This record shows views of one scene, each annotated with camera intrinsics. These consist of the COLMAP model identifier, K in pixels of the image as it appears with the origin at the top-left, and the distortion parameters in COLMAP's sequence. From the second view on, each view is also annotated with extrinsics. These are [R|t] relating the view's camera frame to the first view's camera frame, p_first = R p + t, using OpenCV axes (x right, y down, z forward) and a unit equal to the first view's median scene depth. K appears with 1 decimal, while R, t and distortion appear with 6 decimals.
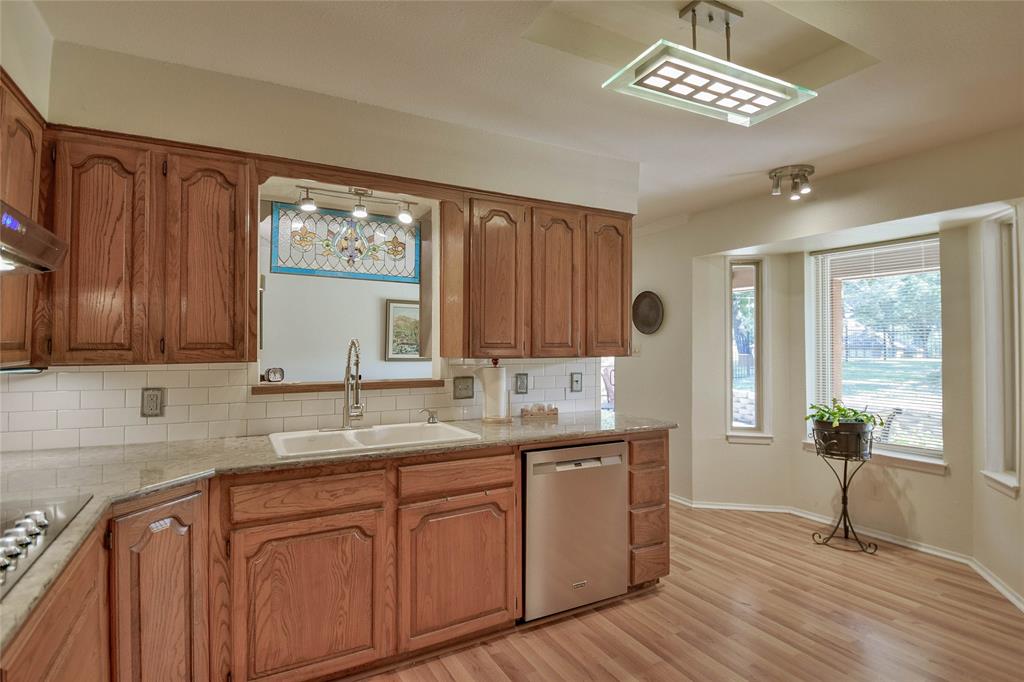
lens RADIAL K [[525.0, 0, 507.7], [0, 525.0, 337.2], [0, 0, 1]] dist [0.001105, -0.003252]
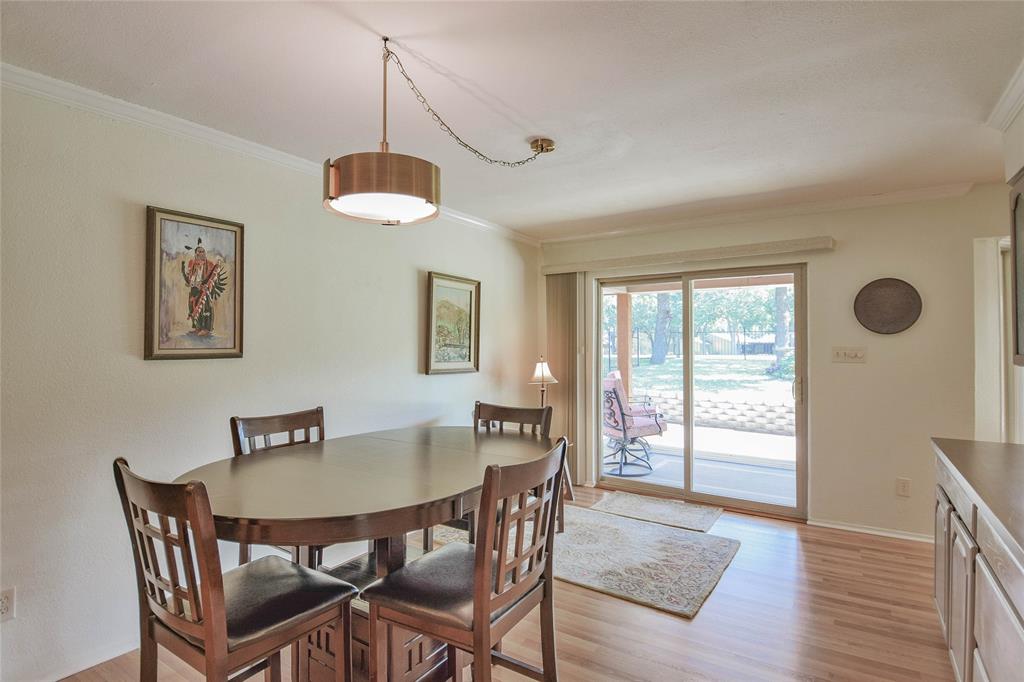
lens RADIAL K [[525.0, 0, 510.9], [0, 525.0, 340.6], [0, 0, 1]] dist [0.001105, -0.003252]
pose [[0.878855, 0.002166, 0.477084, -0.430093], [-0.006913, 0.999943, 0.008194, 0.001075], [-0.477039, -0.010499, 0.878820, 0.427135]]
